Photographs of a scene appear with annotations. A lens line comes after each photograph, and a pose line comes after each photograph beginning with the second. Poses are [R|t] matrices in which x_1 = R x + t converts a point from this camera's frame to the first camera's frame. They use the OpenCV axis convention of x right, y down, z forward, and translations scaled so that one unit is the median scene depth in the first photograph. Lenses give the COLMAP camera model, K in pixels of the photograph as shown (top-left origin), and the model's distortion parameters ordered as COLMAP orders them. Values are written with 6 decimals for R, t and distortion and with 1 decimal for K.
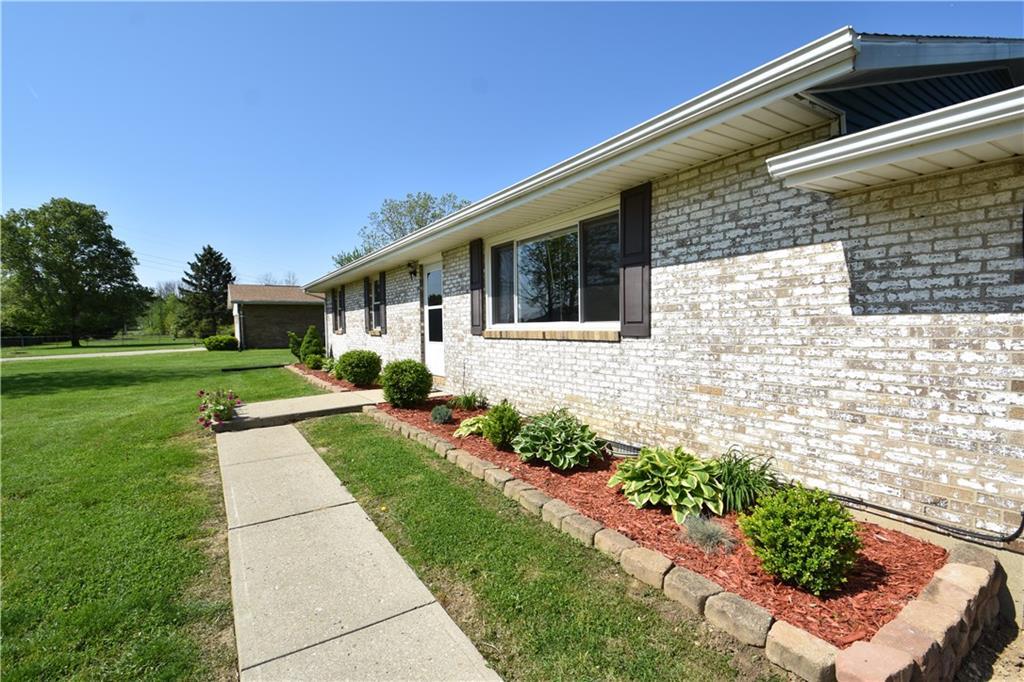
lens RADIAL K [[456.0, 0, 510.9], [0, 456.0, 346.2], [0, 0, 1]] dist [-0.006310, -0.003947]
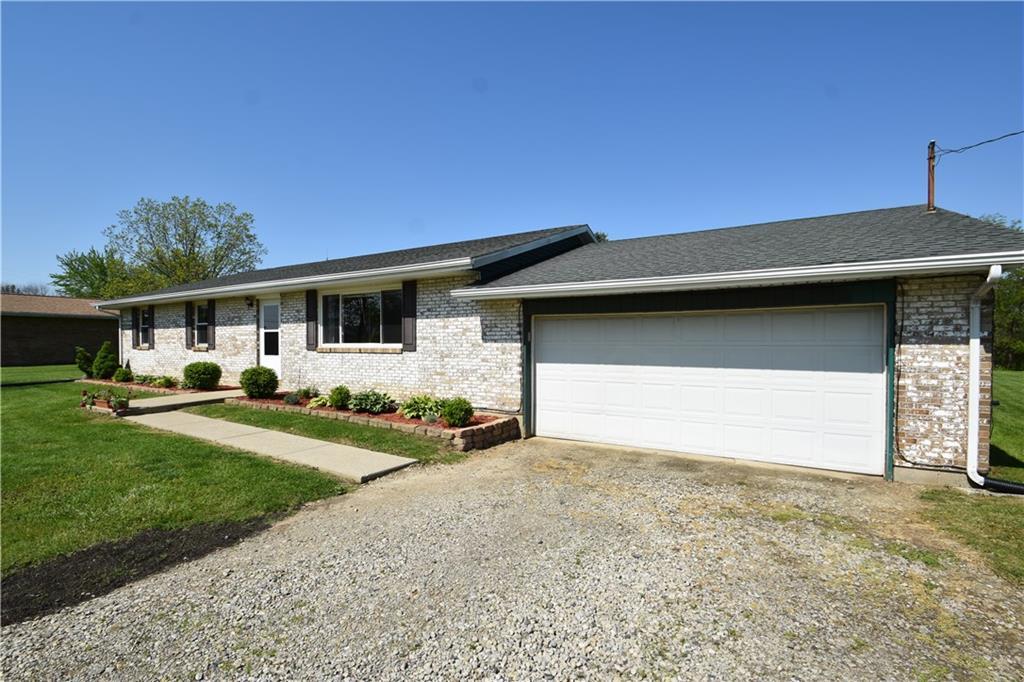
lens RADIAL K [[456.0, 0, 510.1], [0, 456.0, 344.3], [0, 0, 1]] dist [-0.006310, -0.003947]
pose [[0.896965, 0.009170, 0.442006, -0.233999], [0.009486, 0.999156, -0.039979, 0.035842], [-0.441999, 0.040052, 0.896121, -1.064917]]
